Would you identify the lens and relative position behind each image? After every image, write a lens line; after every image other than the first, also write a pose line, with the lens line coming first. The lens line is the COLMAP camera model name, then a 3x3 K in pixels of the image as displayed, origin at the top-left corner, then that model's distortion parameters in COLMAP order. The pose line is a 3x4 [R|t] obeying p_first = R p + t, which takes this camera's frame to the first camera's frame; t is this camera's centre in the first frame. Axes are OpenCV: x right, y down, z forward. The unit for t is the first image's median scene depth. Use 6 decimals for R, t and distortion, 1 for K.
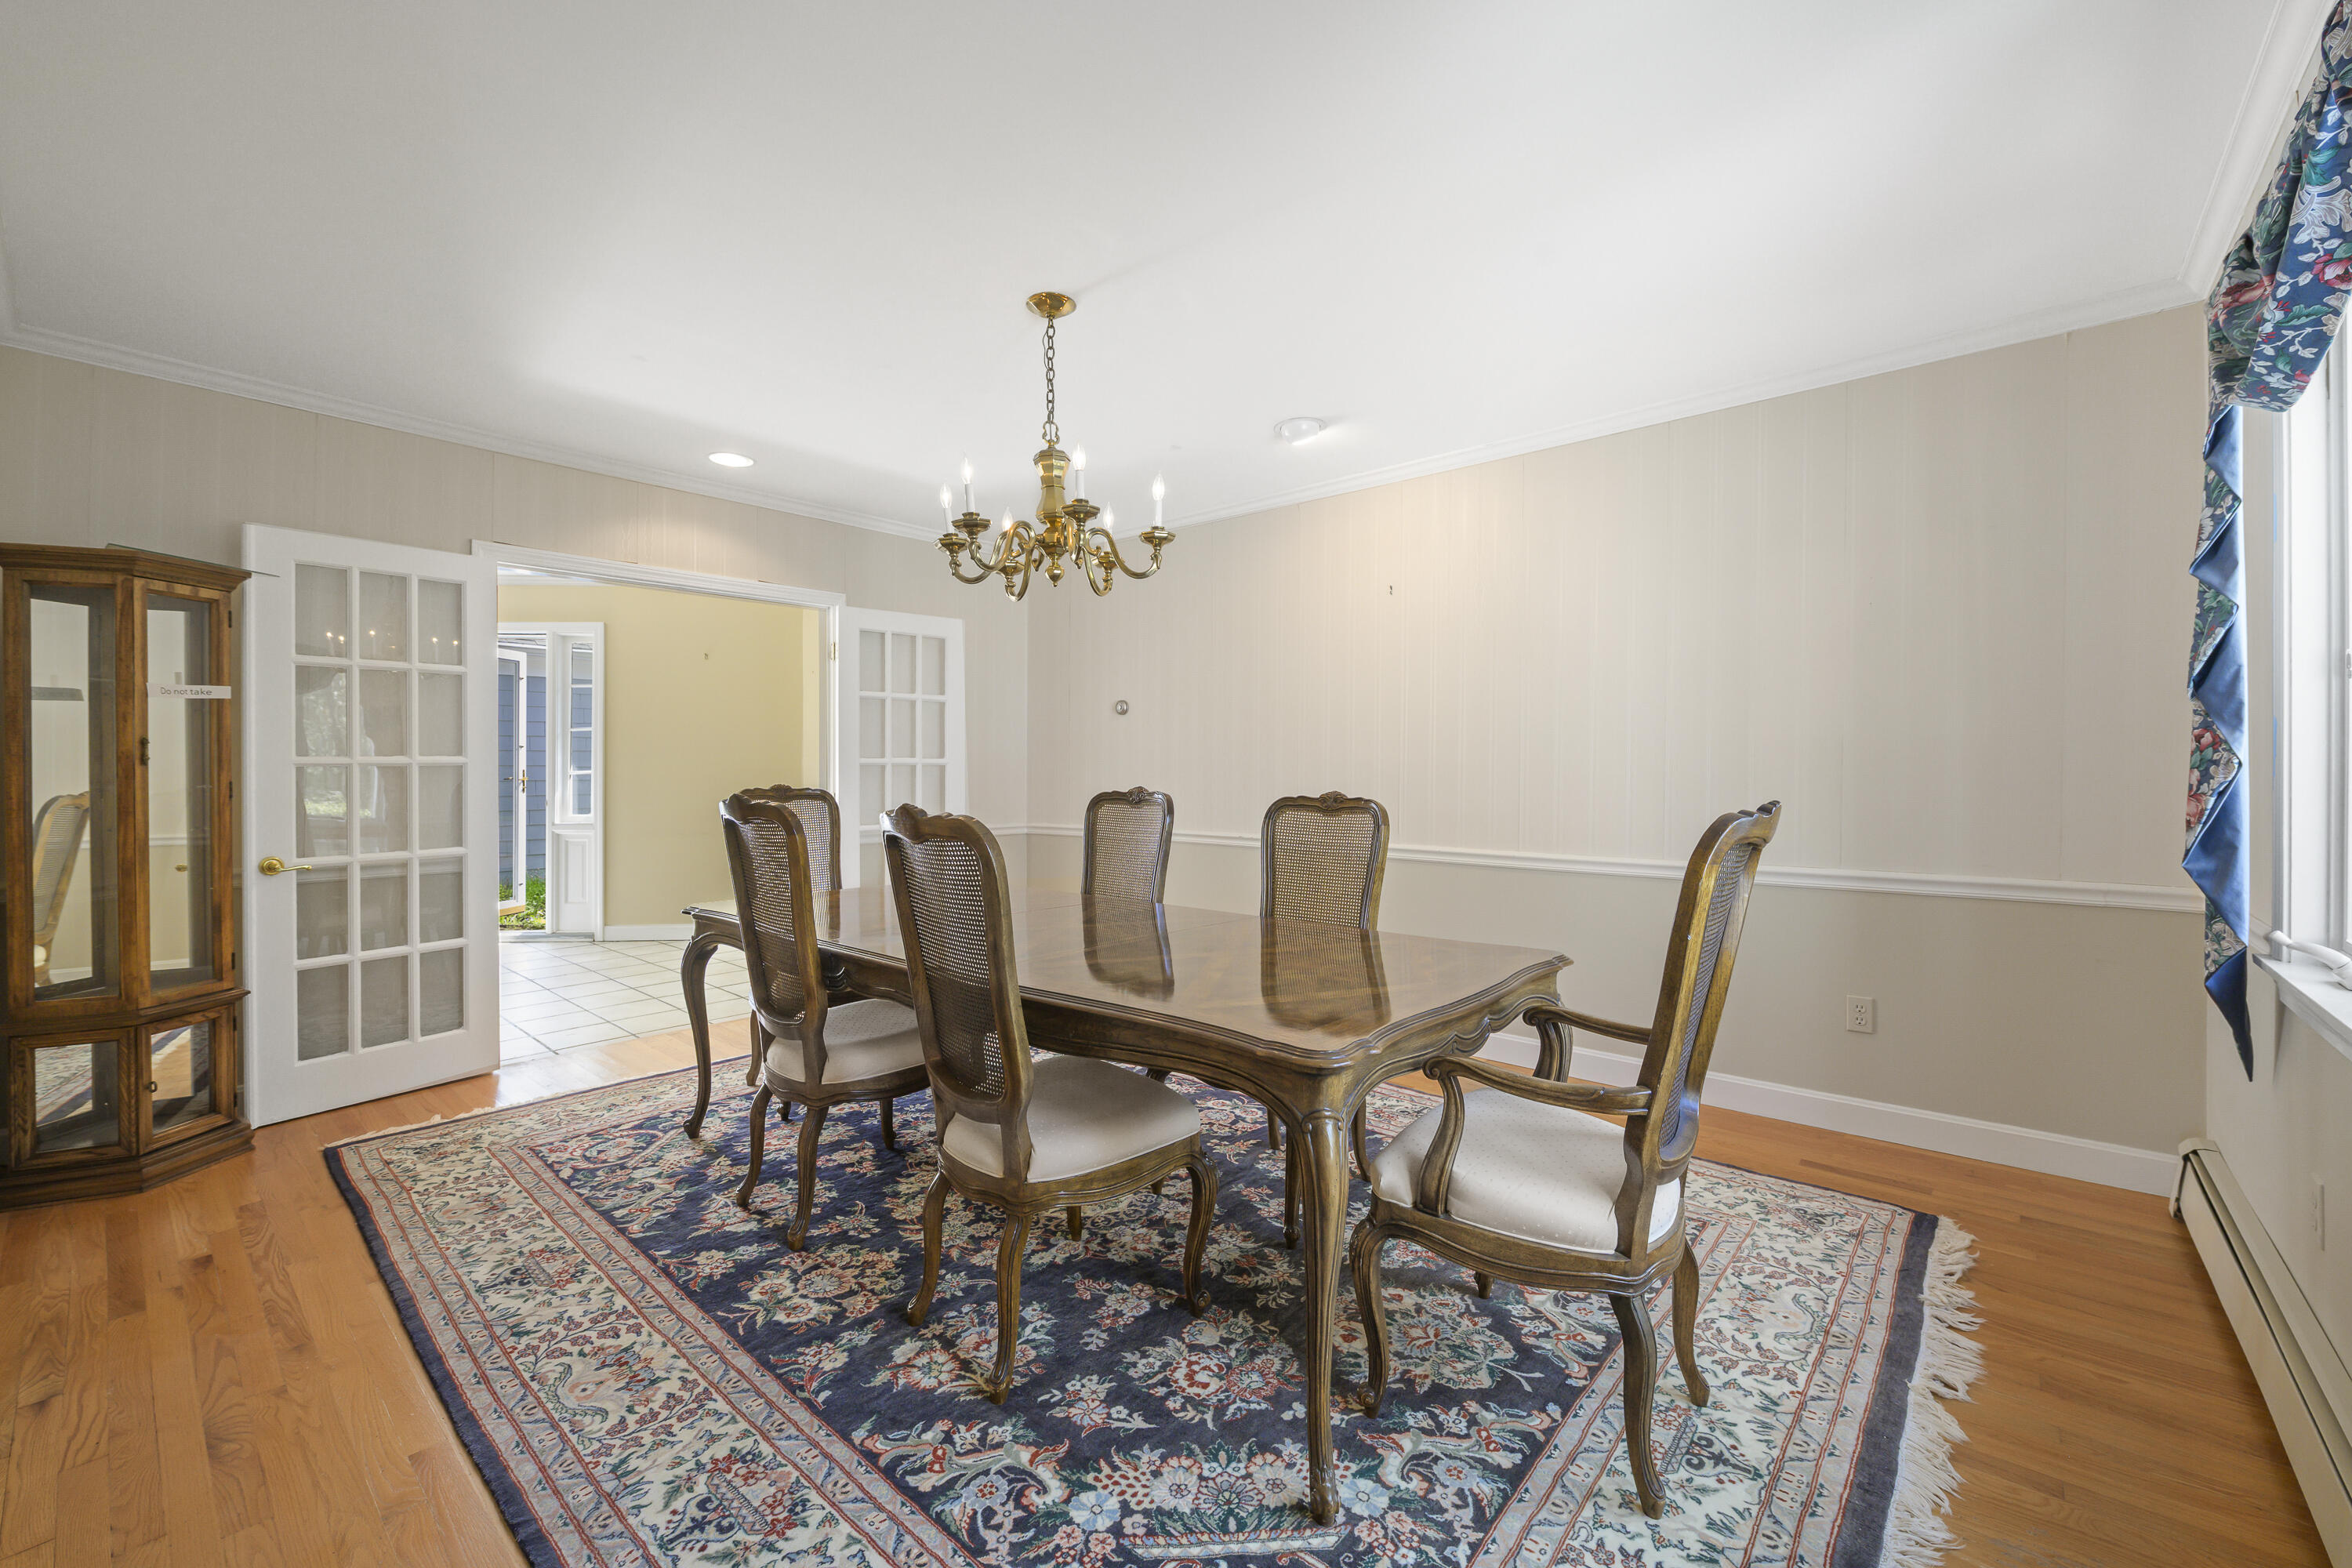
lens RADIAL K [[935.4, 0, 1176.5], [0, 935.4, 778.7], [0, 0, 1]] dist [-0.007240, -0.000670]
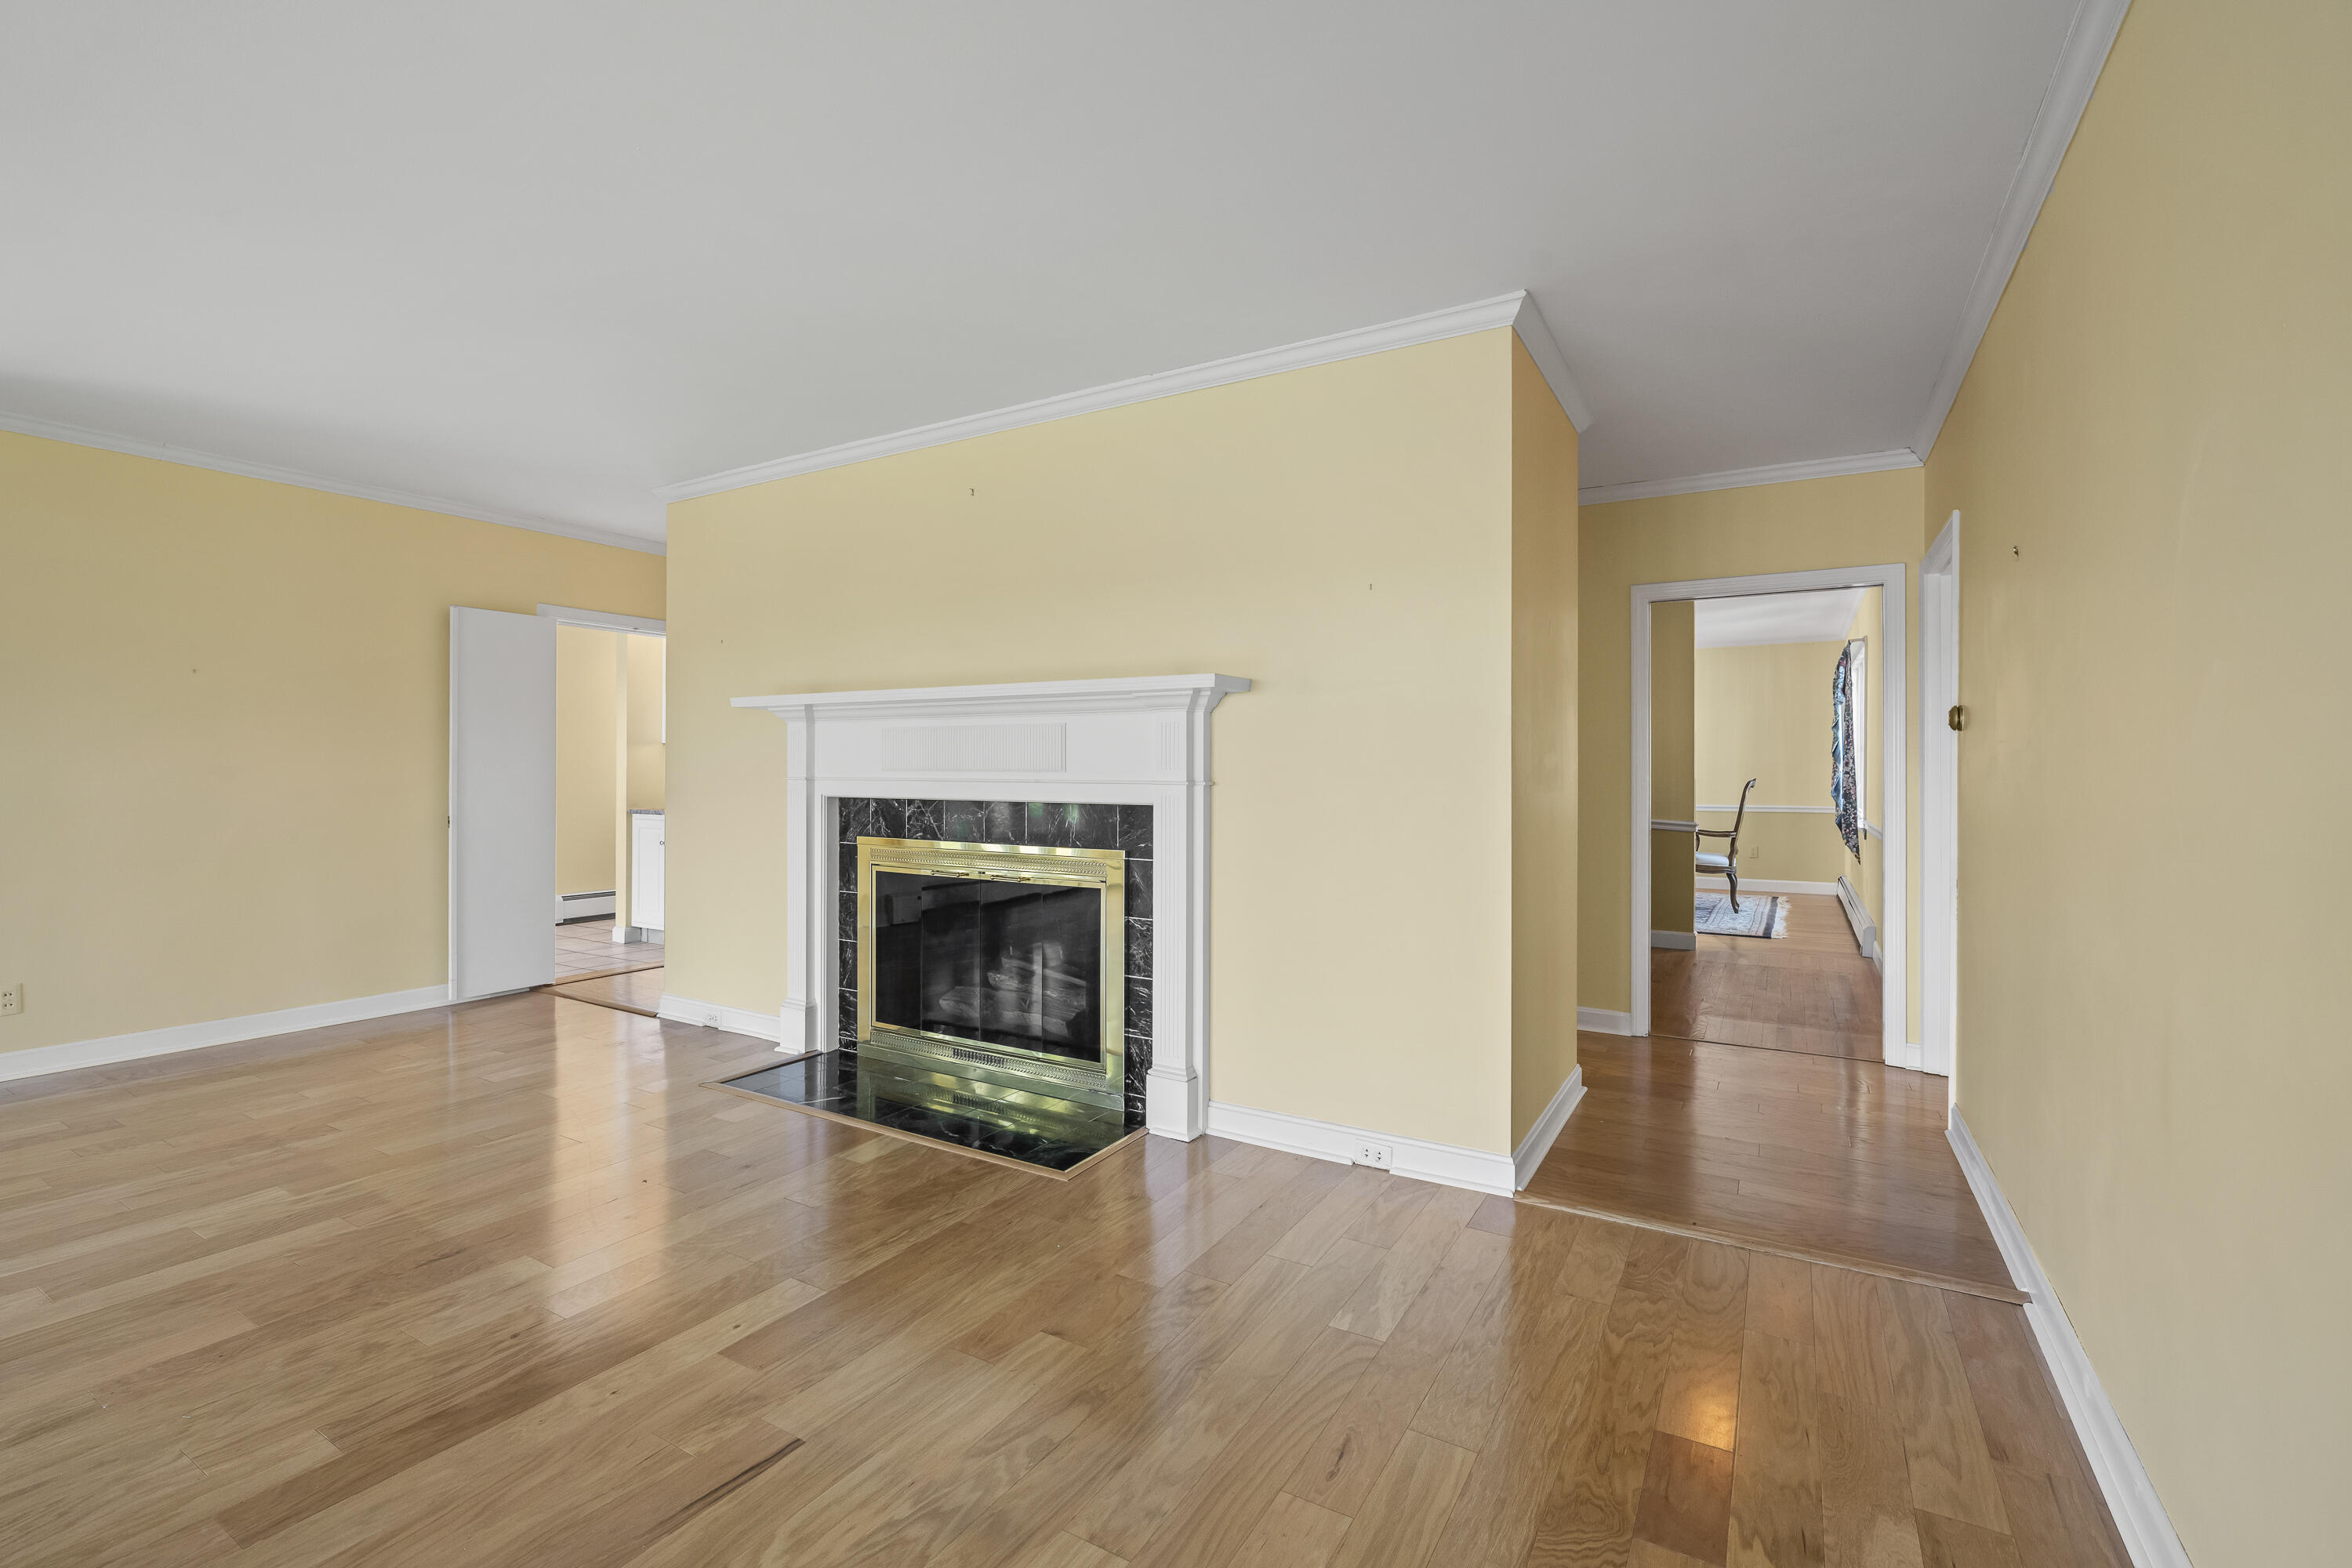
lens RADIAL K [[1045.3, 0, 1170.8], [0, 1045.3, 776.2], [0, 0, 1]] dist [0.000521, 0.000038]
pose [[0.981786, 0.001019, 0.189989, -3.260594], [0.000948, 0.999947, -0.010262, 0.041806], [-0.189990, 0.010255, 0.981733, -3.660489]]
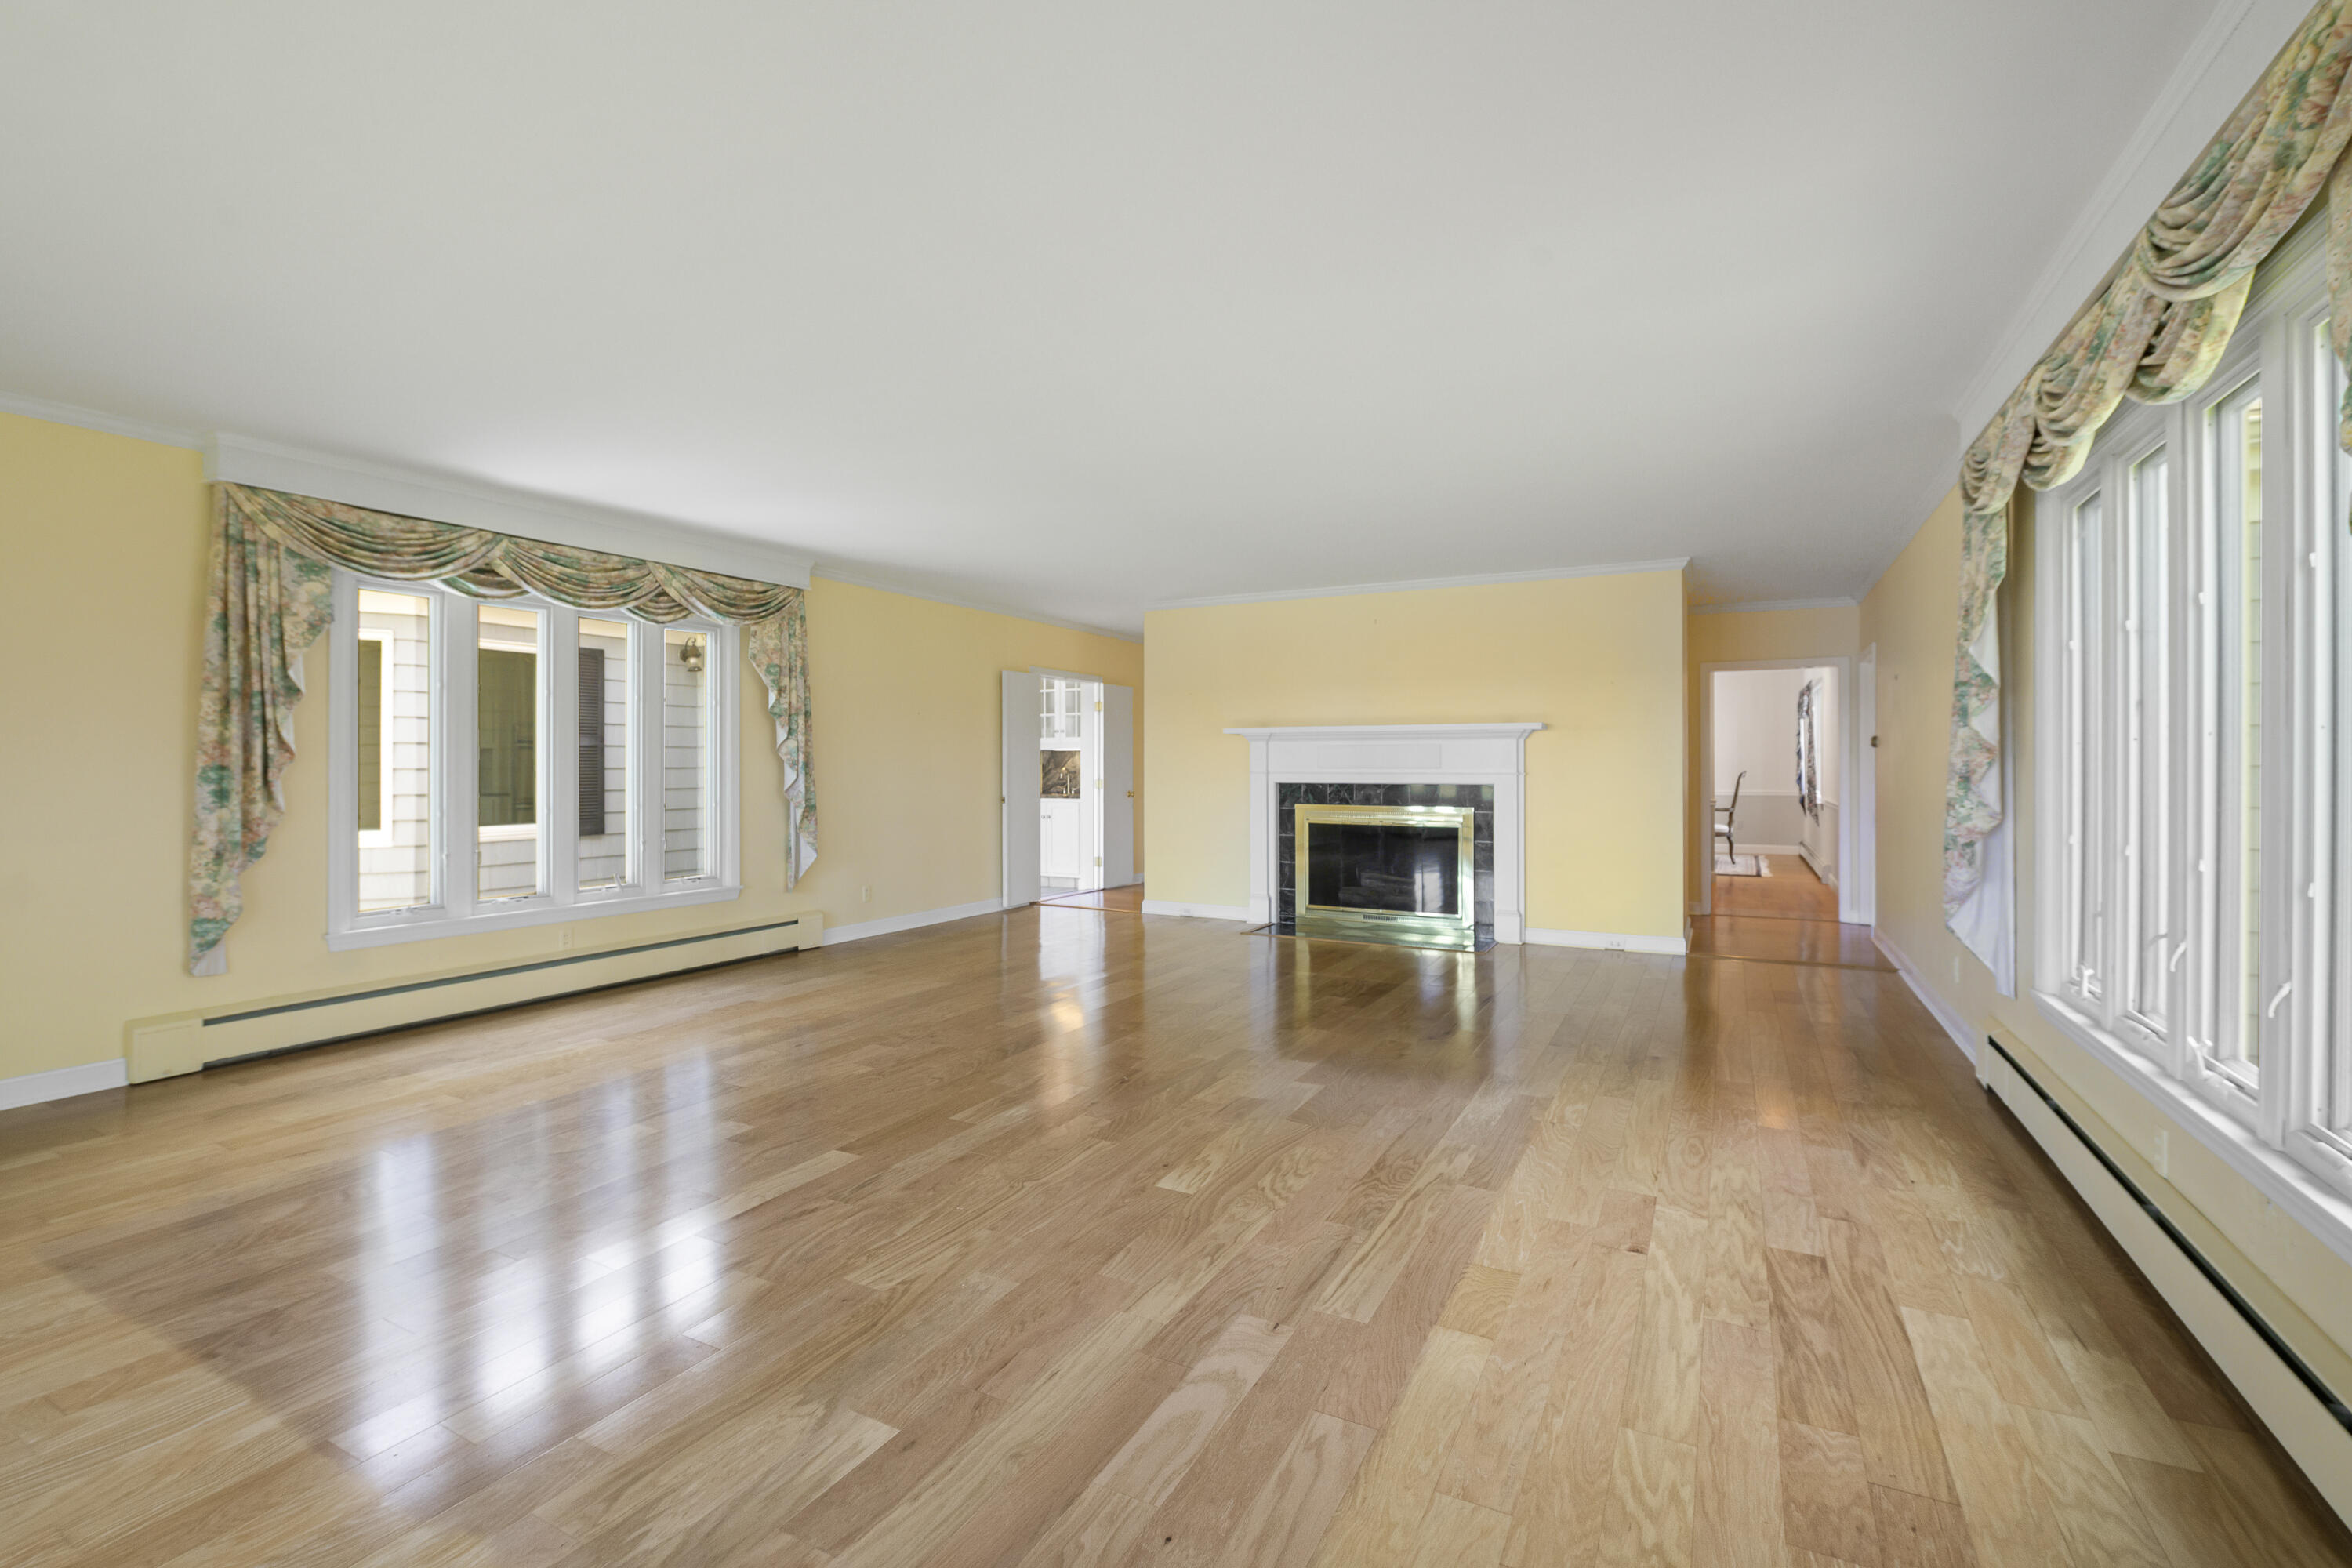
lens RADIAL K [[1045.3, 0, 1179.4], [0, 1045.3, 777.8], [0, 0, 1]] dist [0.000521, 0.000038]
pose [[0.971166, -0.004282, 0.238365, -5.183493], [0.005854, 0.999966, -0.005890, 0.068184], [-0.238331, 0.007115, 0.971158, -5.457975]]
